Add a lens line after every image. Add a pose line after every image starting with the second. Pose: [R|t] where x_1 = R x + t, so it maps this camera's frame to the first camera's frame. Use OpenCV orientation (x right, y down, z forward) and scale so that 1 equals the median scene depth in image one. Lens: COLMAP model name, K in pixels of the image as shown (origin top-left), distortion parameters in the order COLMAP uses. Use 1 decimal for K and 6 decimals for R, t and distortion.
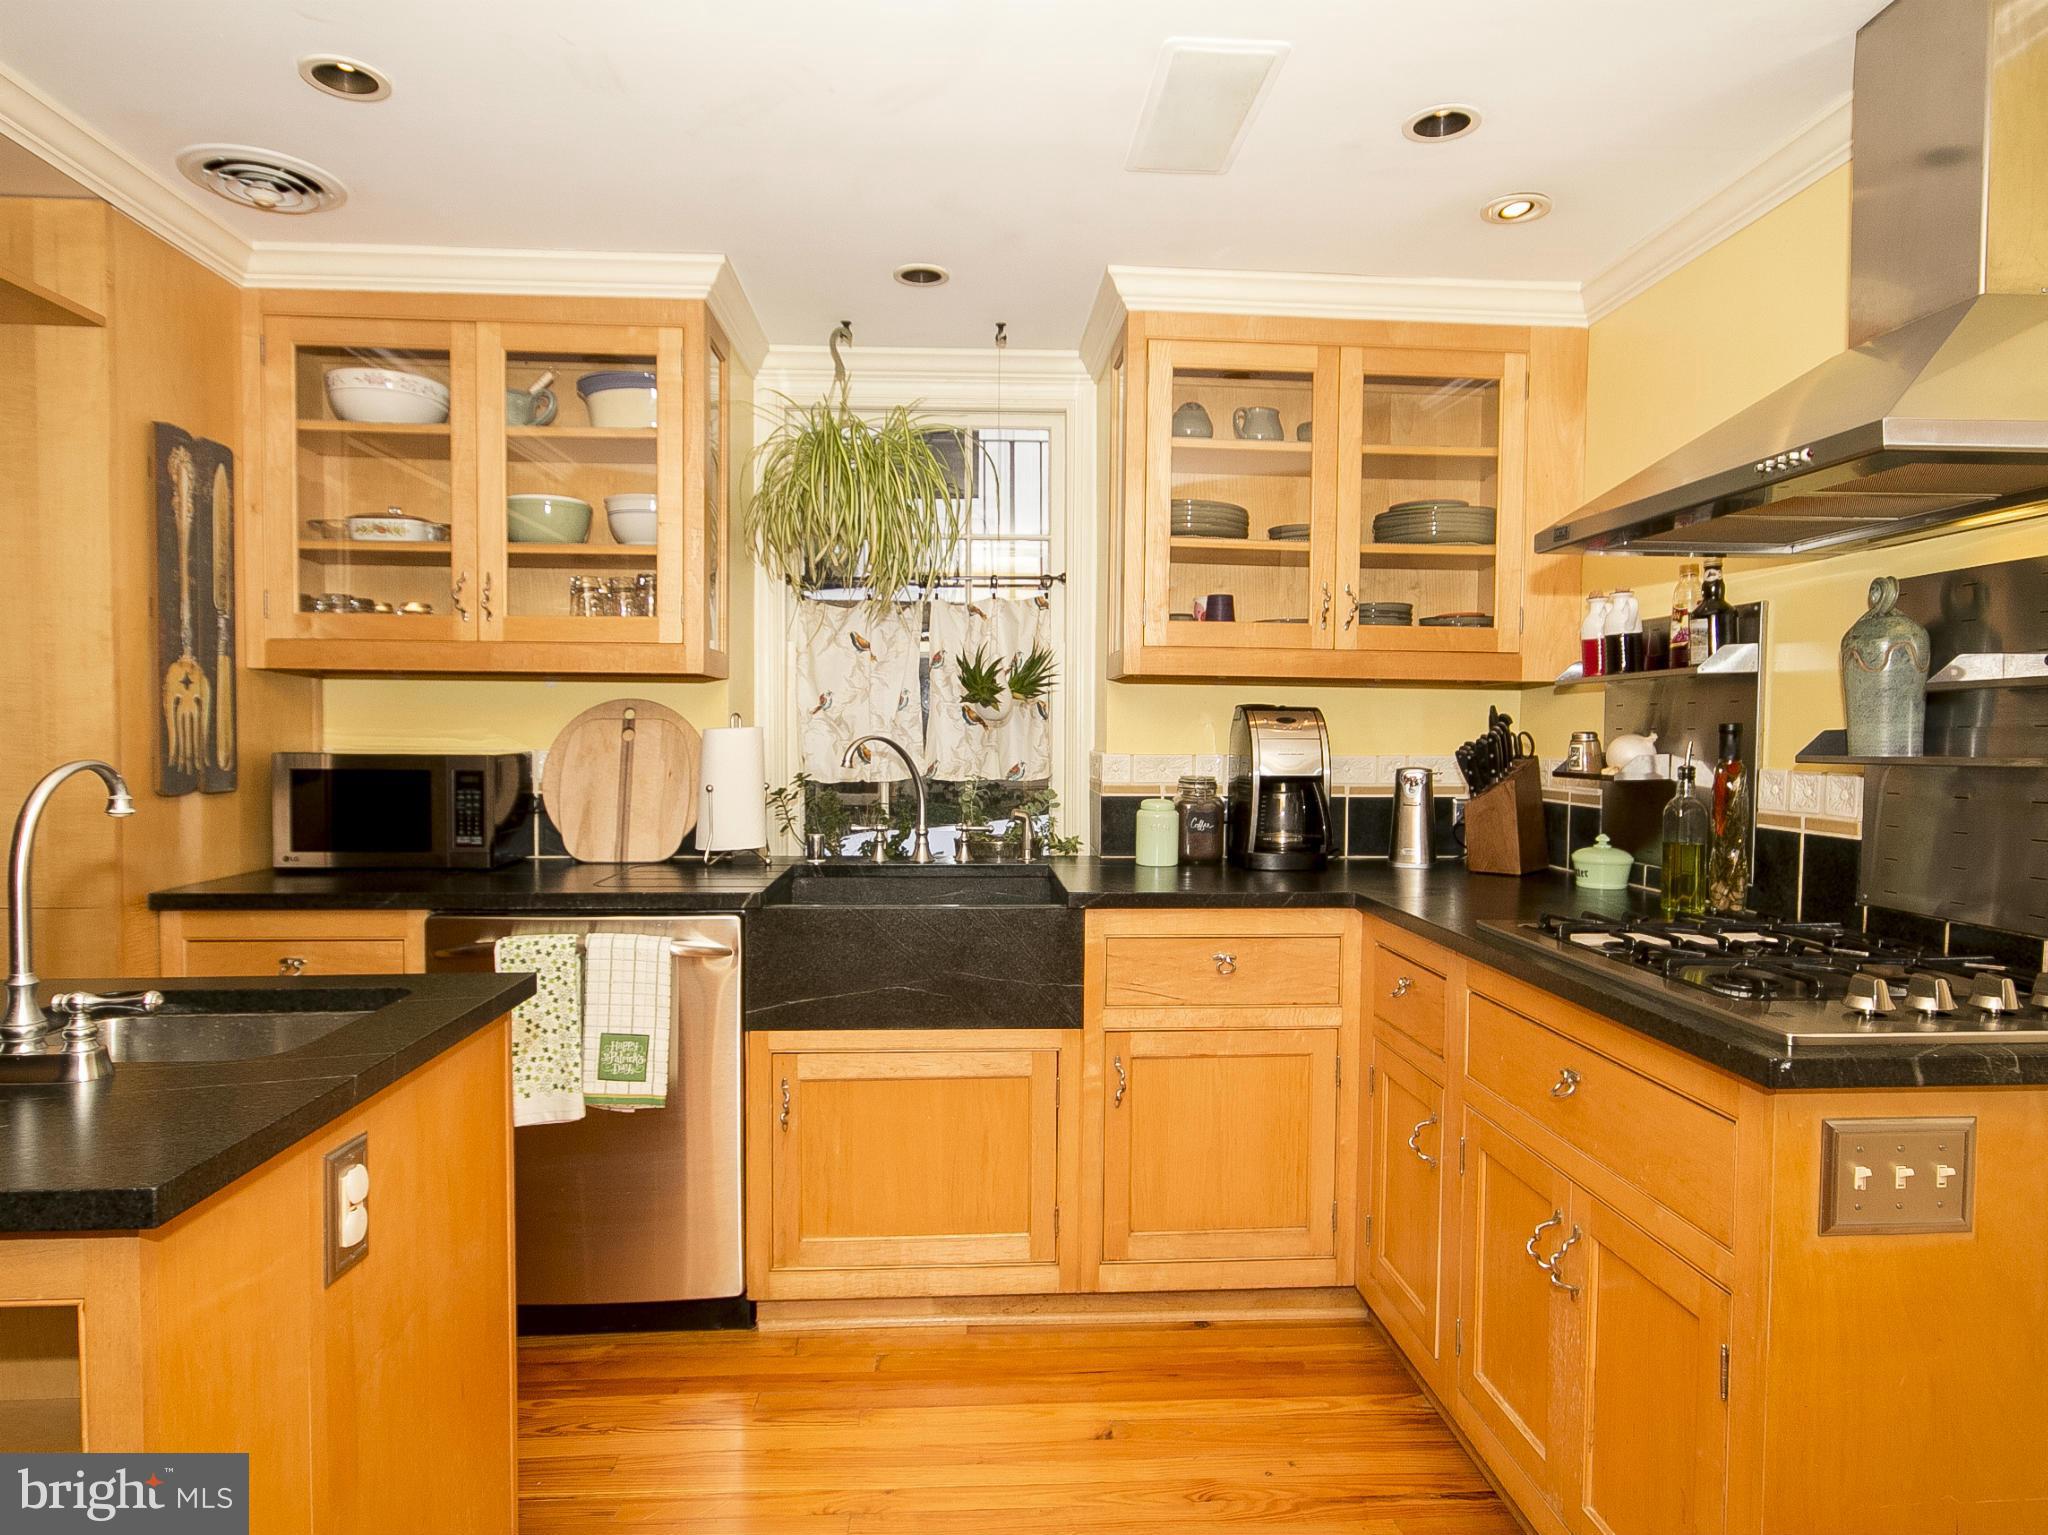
lens RADIAL K [[1199.1, 0, 1022.3], [0, 1199.1, 772.7], [0, 0, 1]] dist [-0.021680, 0.005530]
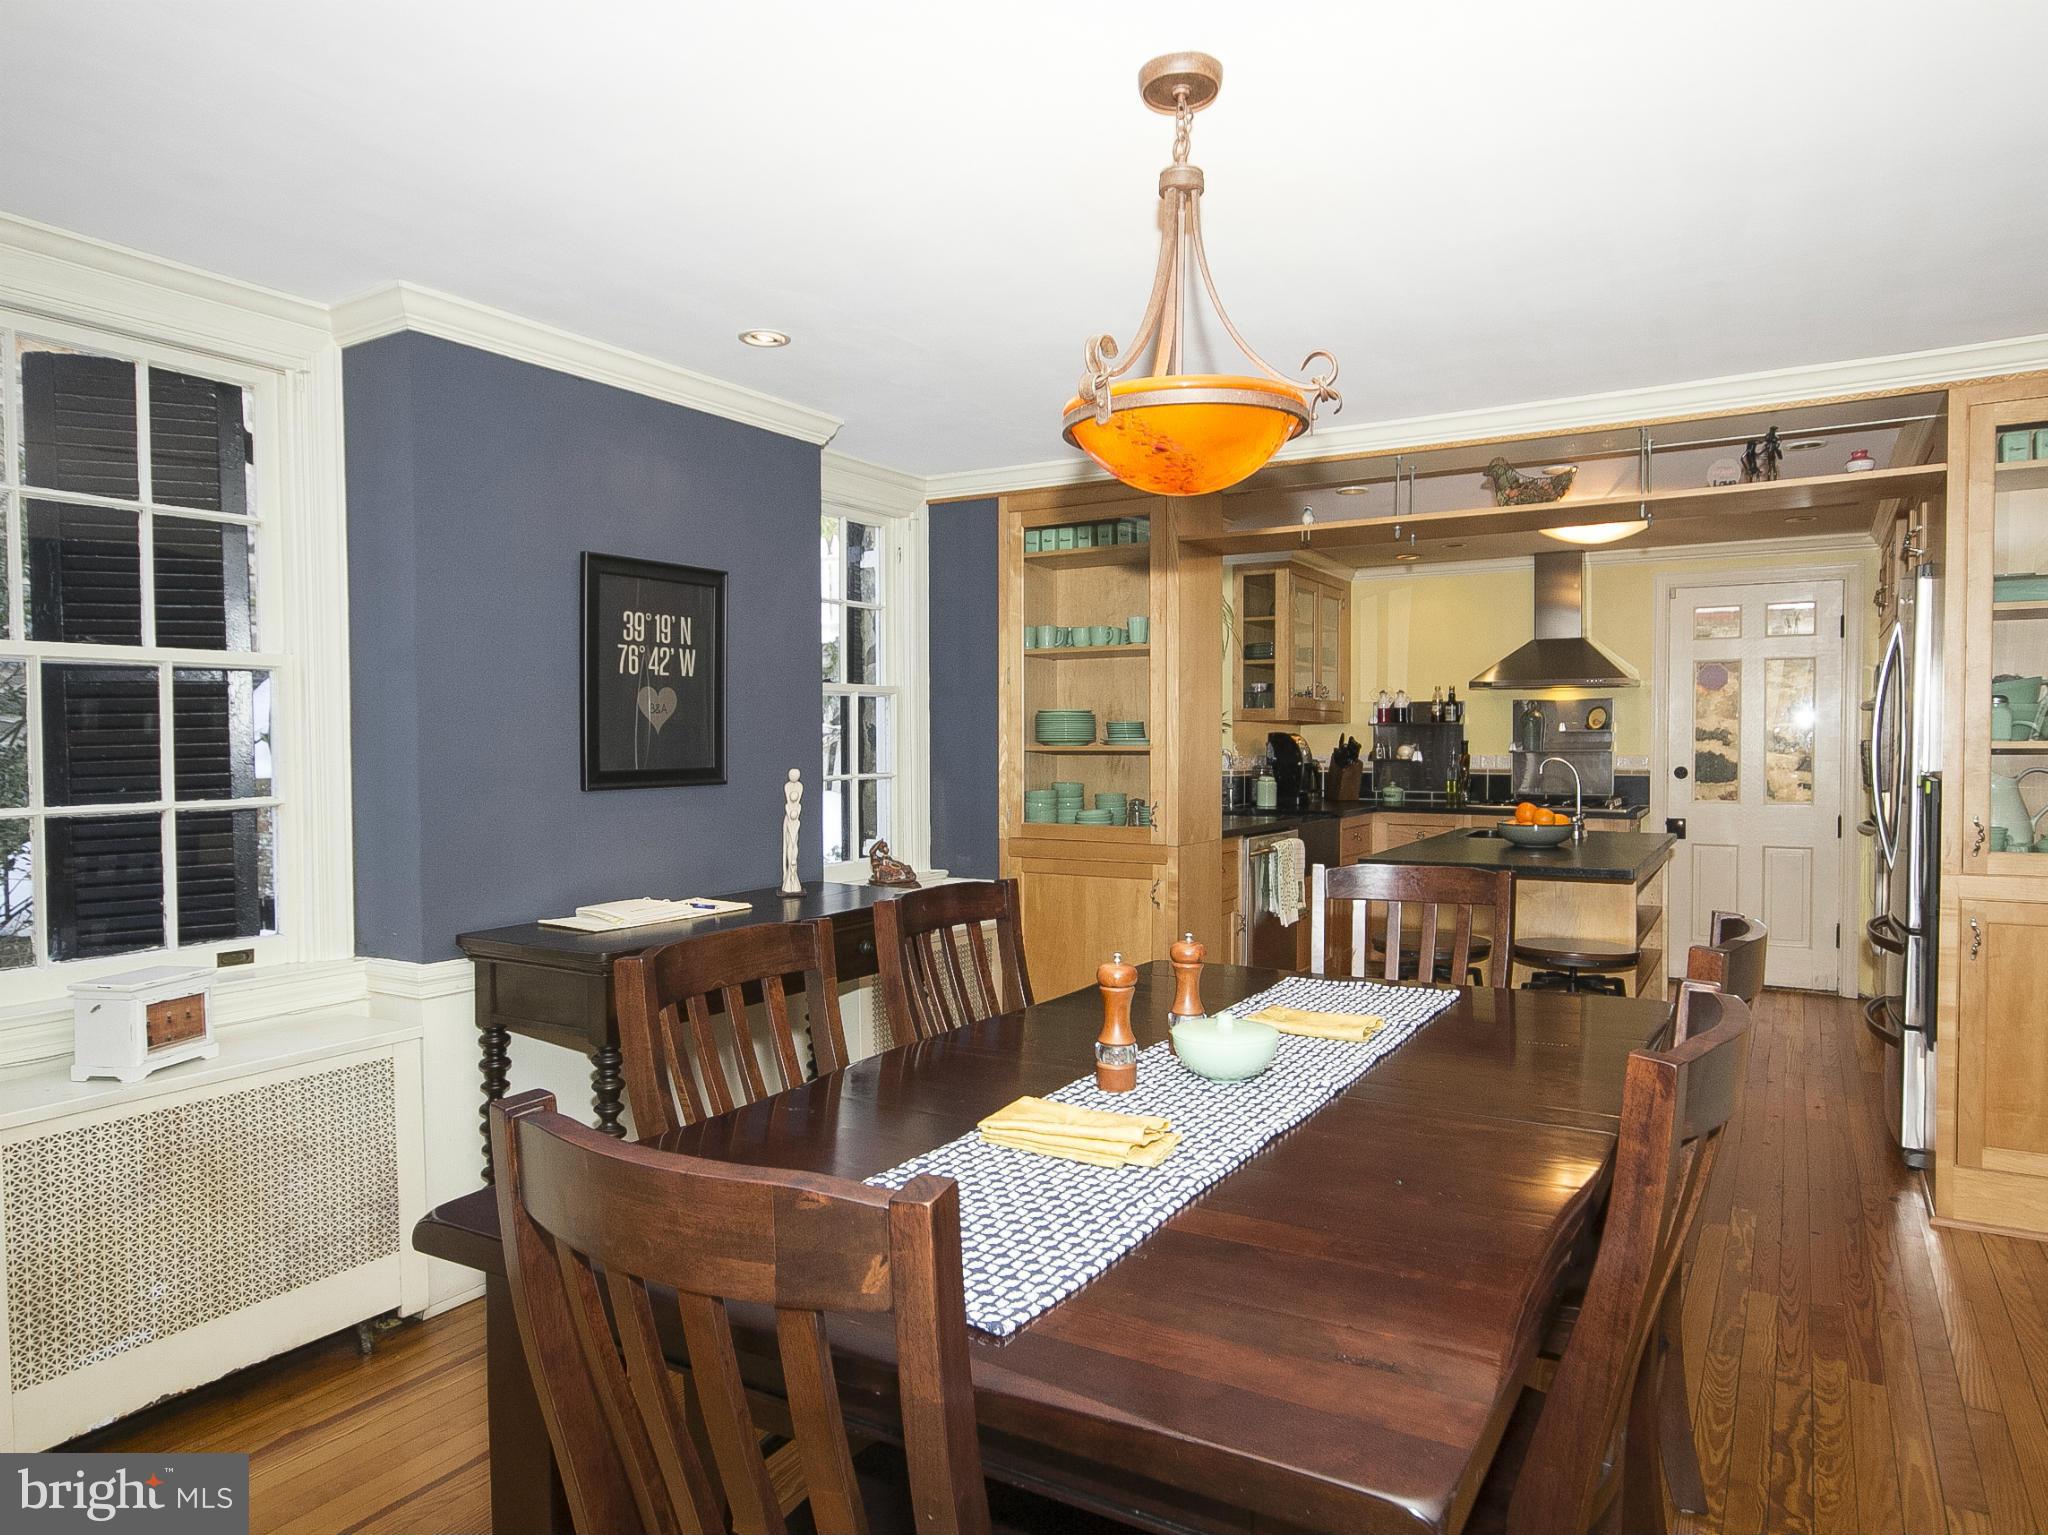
lens RADIAL K [[1310.9, 0, 1038.2], [0, 1310.9, 767.7], [0, 0, 1]] dist [-0.002131, 0.000391]
pose [[0.560031, -0.025725, 0.828072, -2.321883], [0.034227, 0.999383, 0.007899, -0.028739], [-0.827765, 0.023919, 0.560565, 0.007738]]
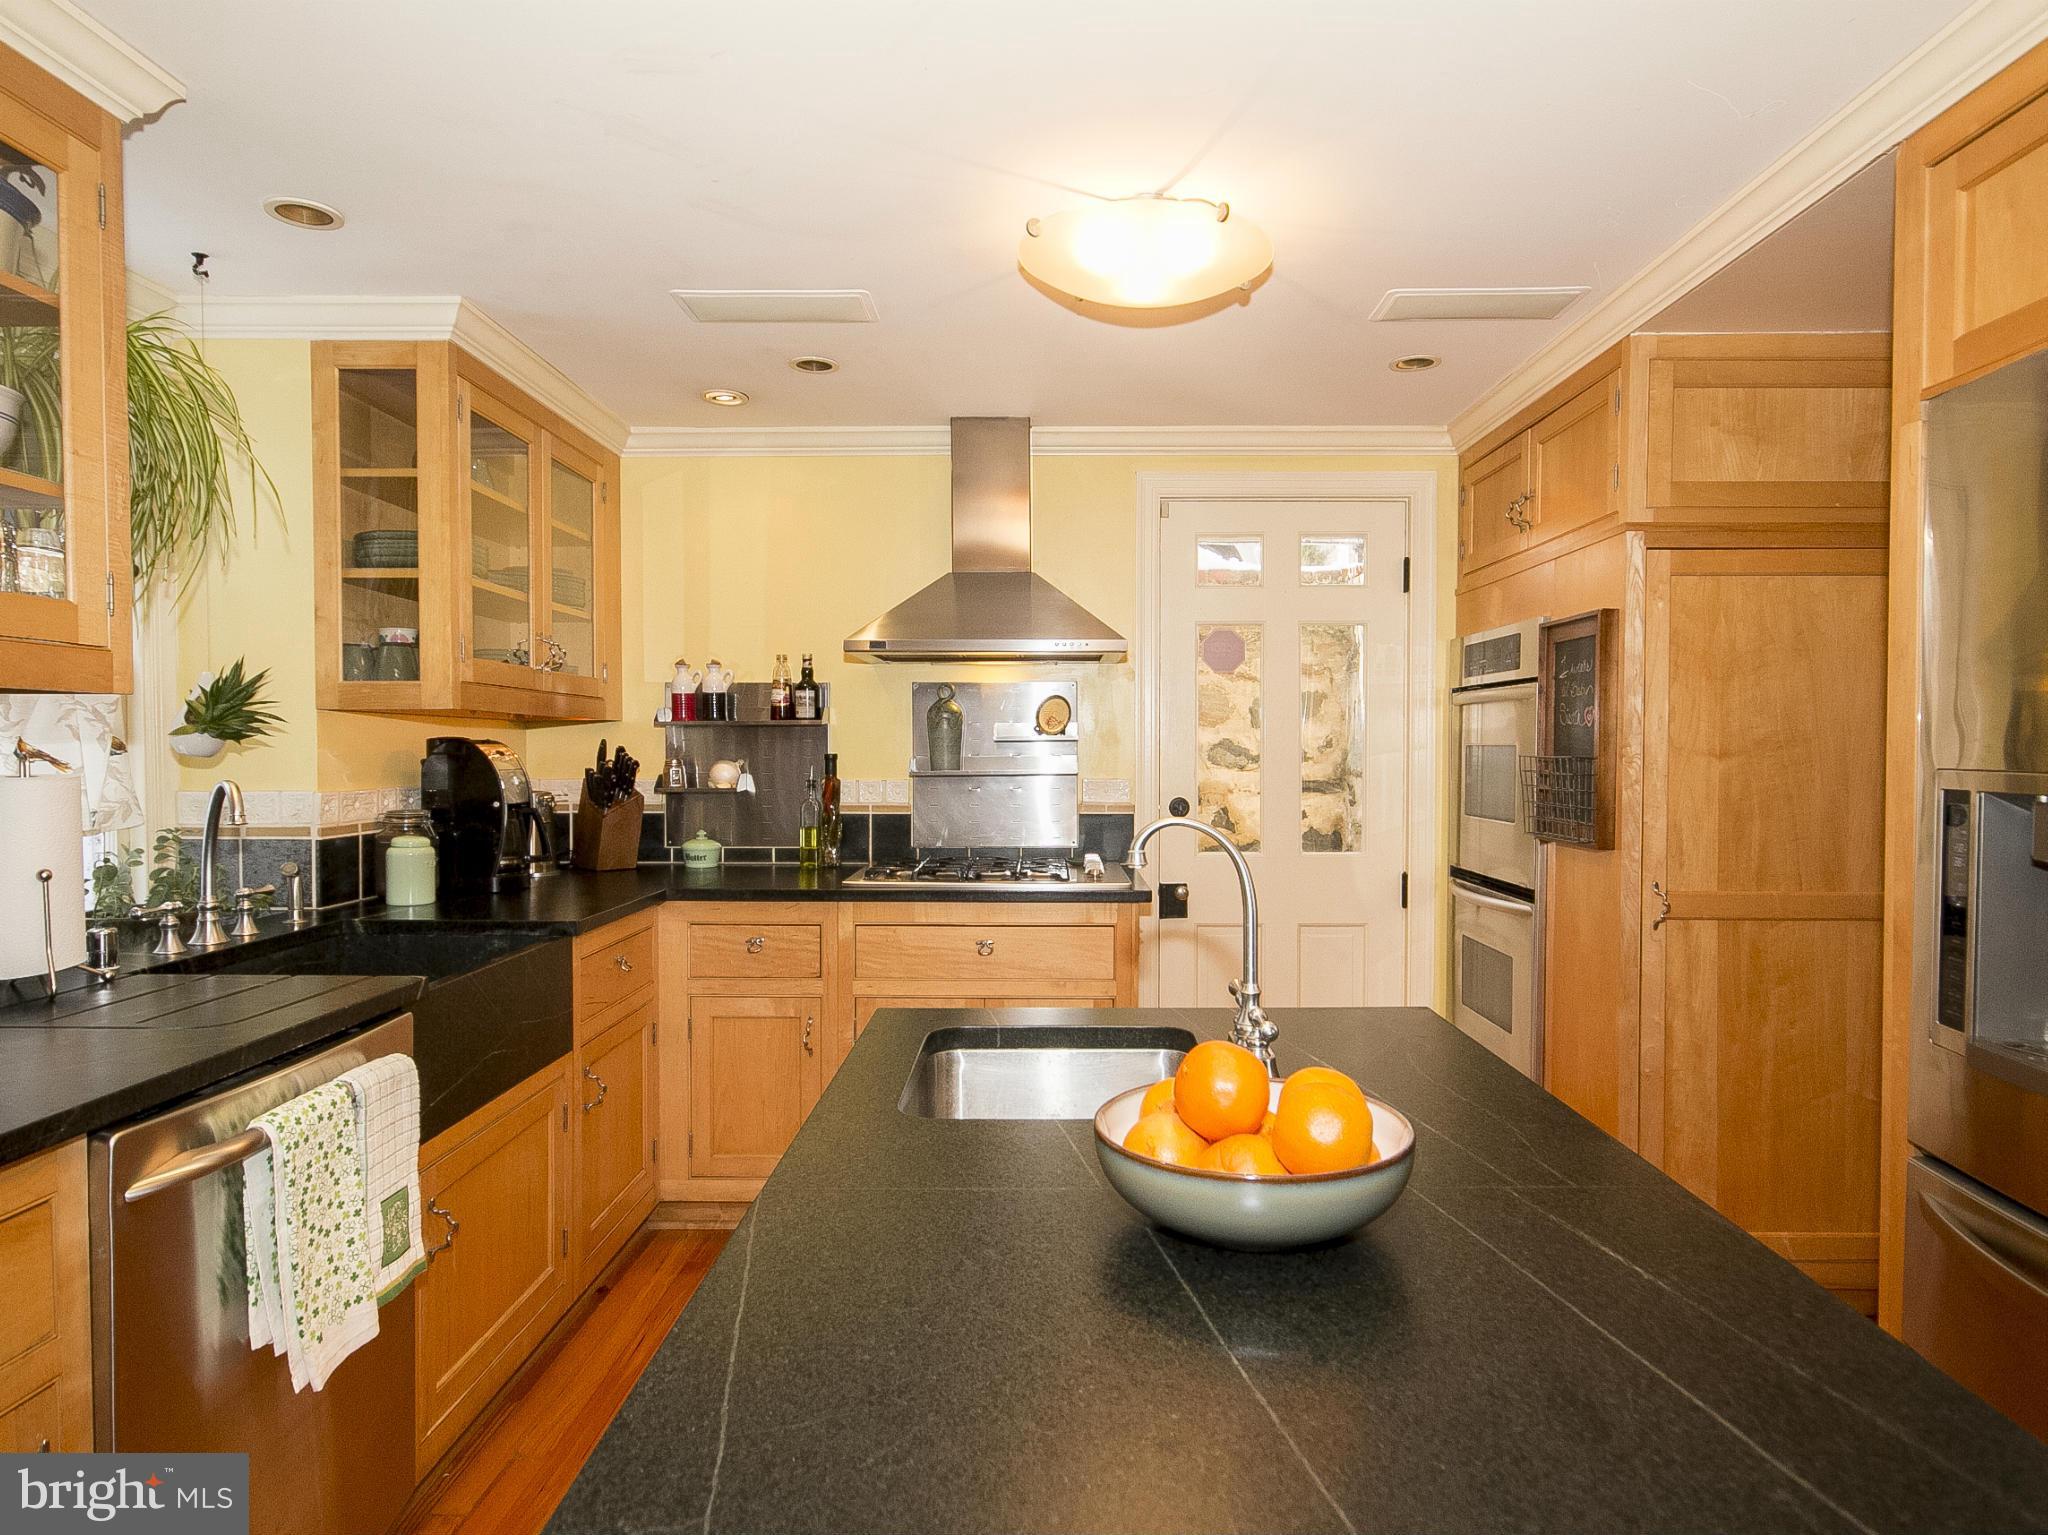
lens RADIAL K [[1199.1, 0, 1034.0], [0, 1199.1, 776.1], [0, 0, 1]] dist [-0.021680, 0.005530]
pose [[0.076602, -0.032716, 0.996525, -0.893042], [0.034605, 0.998947, 0.030136, -0.041531], [-0.996461, 0.032177, 0.077653, 0.470143]]
